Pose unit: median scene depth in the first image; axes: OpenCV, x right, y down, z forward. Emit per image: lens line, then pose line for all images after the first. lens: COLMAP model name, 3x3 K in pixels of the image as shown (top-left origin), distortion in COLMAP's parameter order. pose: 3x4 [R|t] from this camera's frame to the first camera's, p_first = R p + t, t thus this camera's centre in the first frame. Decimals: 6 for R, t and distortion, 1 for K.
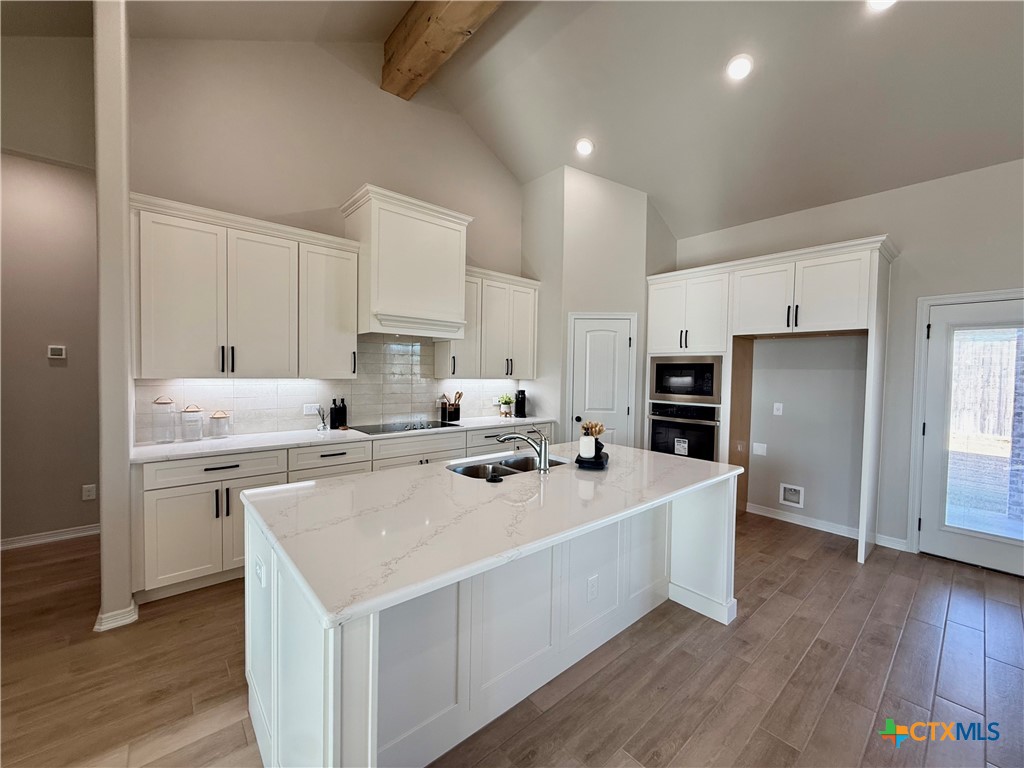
lens RADIAL K [[410.9, 0, 508.0], [0, 410.9, 382.8], [0, 0, 1]] dist [-0.001539, 0.000989]
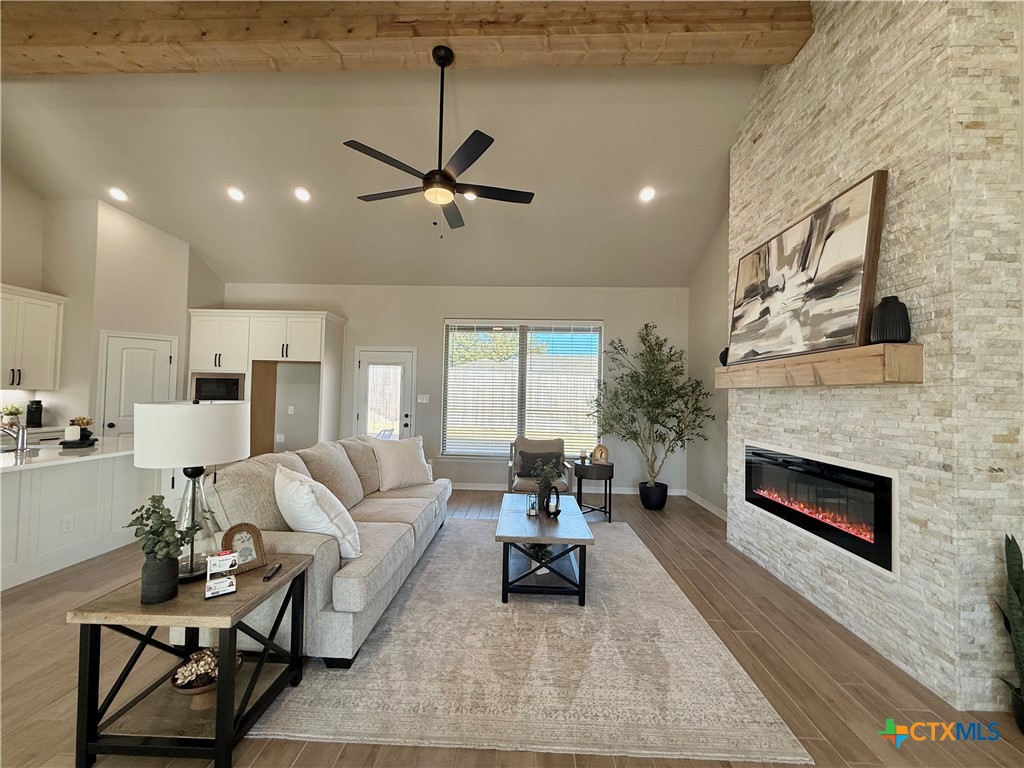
lens RADIAL K [[410.9, 0, 512.7], [0, 410.9, 383.1], [0, 0, 1]] dist [-0.001539, 0.000989]
pose [[0.681822, 0.018988, 0.731271, 0.102218], [0.010069, 0.999325, -0.035336, 0.024706], [-0.731448, 0.031456, 0.681171, -0.604276]]
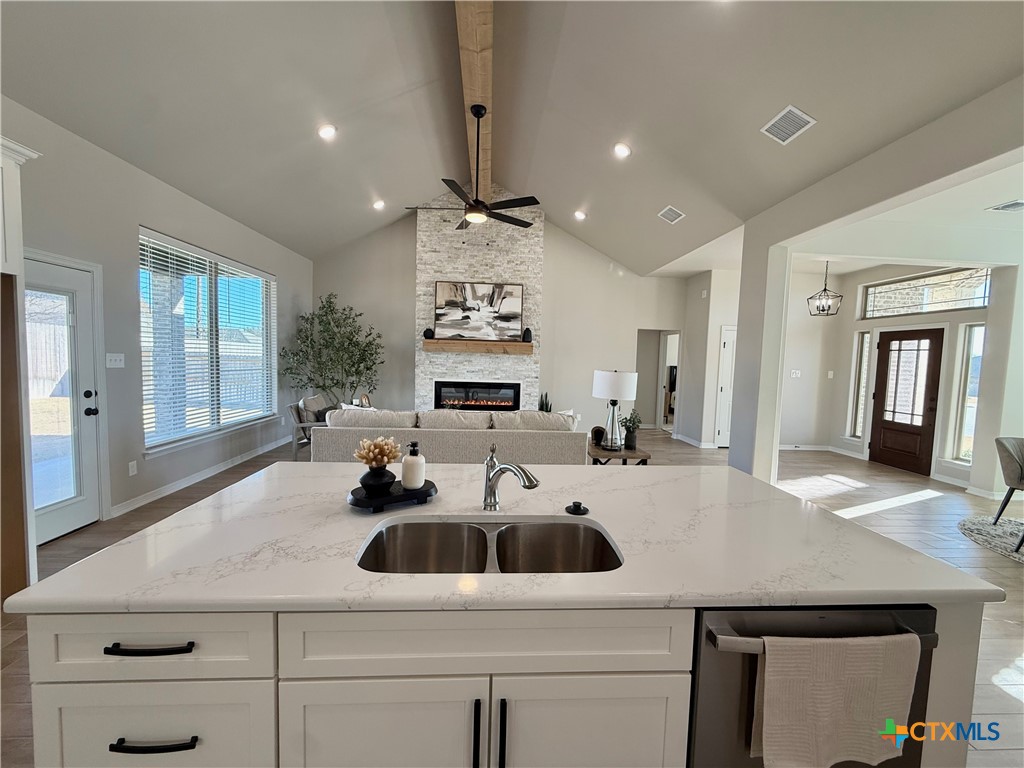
lens RADIAL K [[410.9, 0, 513.4], [0, 410.9, 385.3], [0, 0, 1]] dist [-0.001539, 0.000989]
pose [[-0.799633, -0.081967, 0.594869, -0.173115], [-0.027449, 0.994594, 0.100148, -0.028691], [-0.599862, 0.063753, -0.797560, 0.773516]]
